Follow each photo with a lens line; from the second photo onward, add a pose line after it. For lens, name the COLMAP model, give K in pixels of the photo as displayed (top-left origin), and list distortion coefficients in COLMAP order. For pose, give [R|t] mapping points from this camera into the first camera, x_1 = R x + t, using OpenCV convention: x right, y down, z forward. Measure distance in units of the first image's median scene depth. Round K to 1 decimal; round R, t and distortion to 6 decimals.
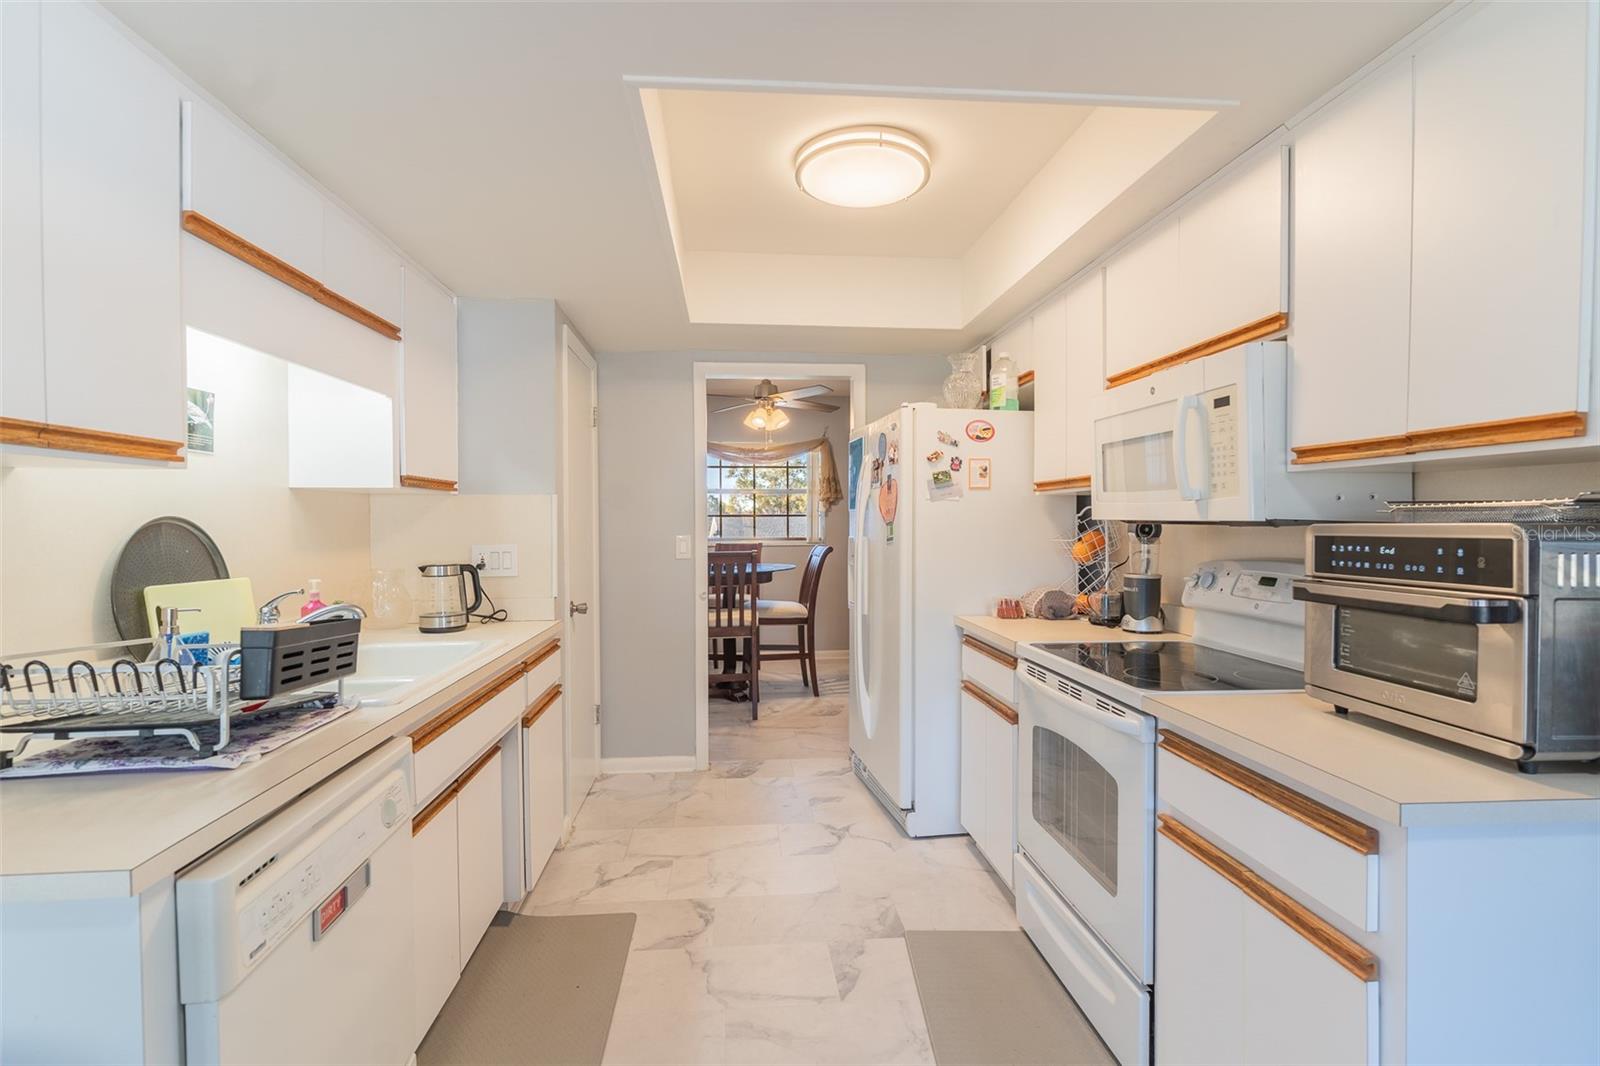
lens RADIAL K [[758.2, 0, 800.0], [0, 758.2, 533.0], [0, 0, 1]] dist [-0.013601, 0.000745]
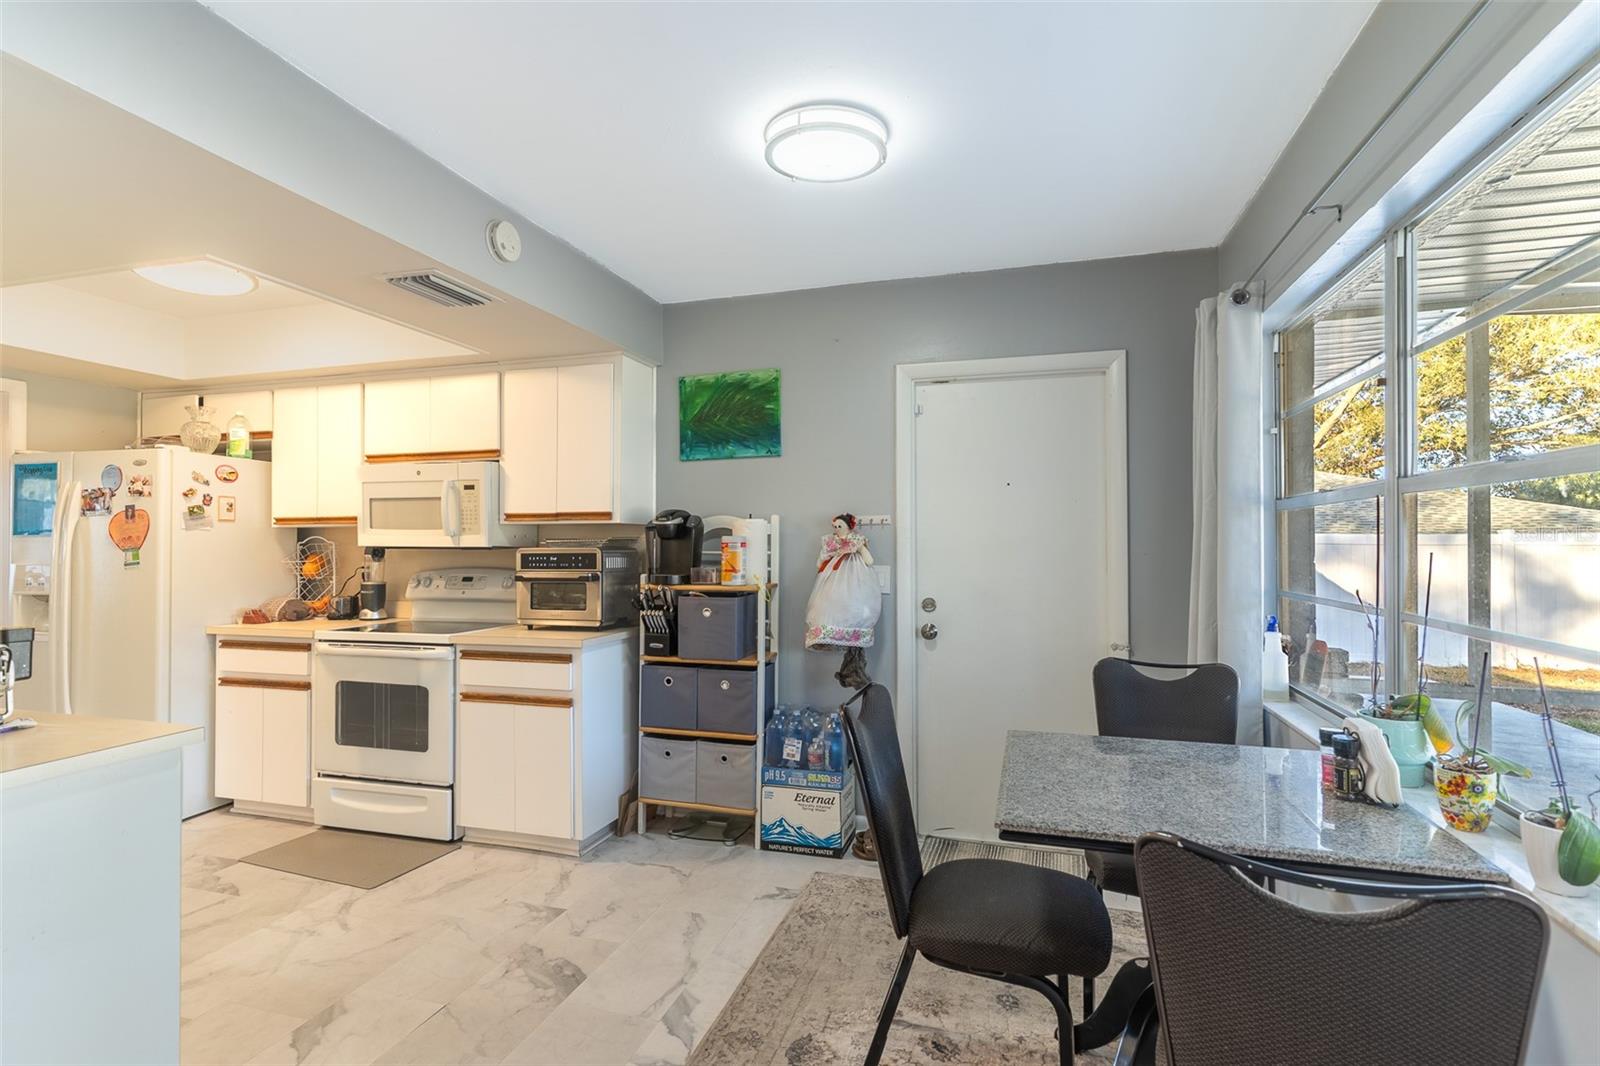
lens RADIAL K [[758.2, 0, 800.0], [0, 758.2, 533.0], [0, 0, 1]] dist [-0.013601, 0.000745]
pose [[0.358090, 0.015793, 0.933554, -0.812754], [0.015879, 0.999609, -0.023001, 0.005620], [-0.933552, 0.023060, 0.357699, -0.432683]]
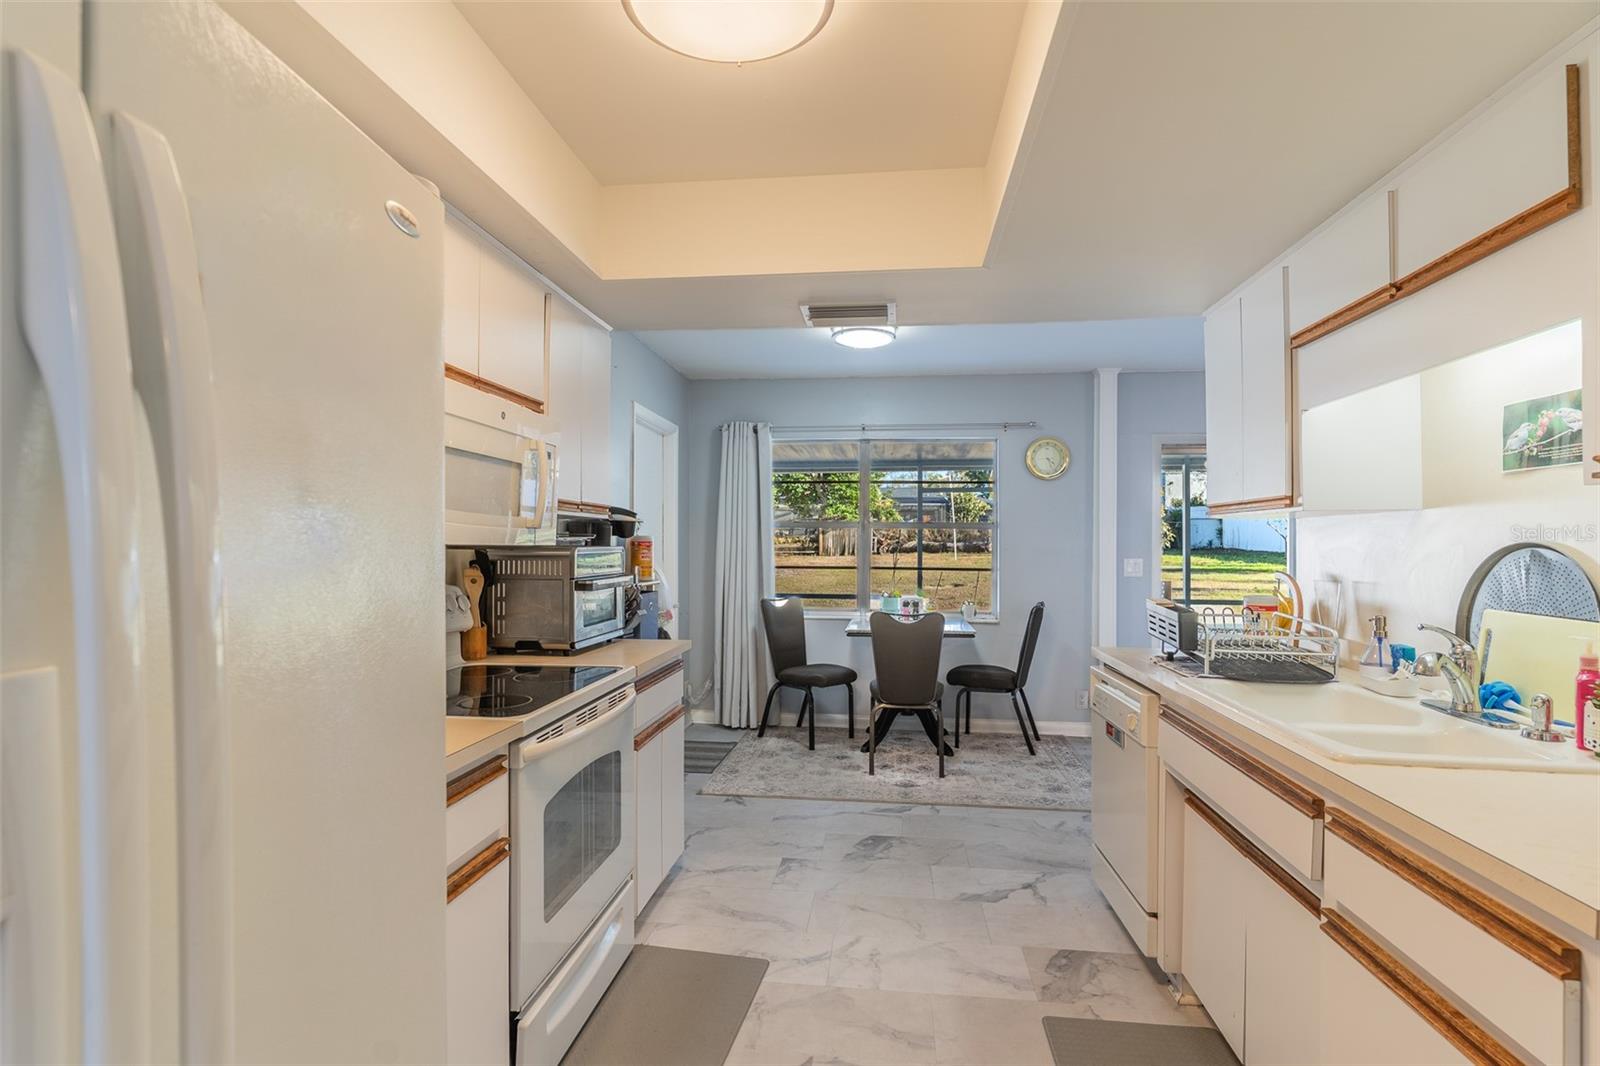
lens RADIAL K [[781.2, 0, 800.0], [0, 781.2, 533.0], [0, 0, 1]] dist [0.000293, -0.000032]
pose [[-0.975379, 0.000313, 0.220537, -0.134494], [0.002276, 0.999960, 0.008645, -0.036562], [-0.220525, 0.008934, -0.975340, 1.823263]]
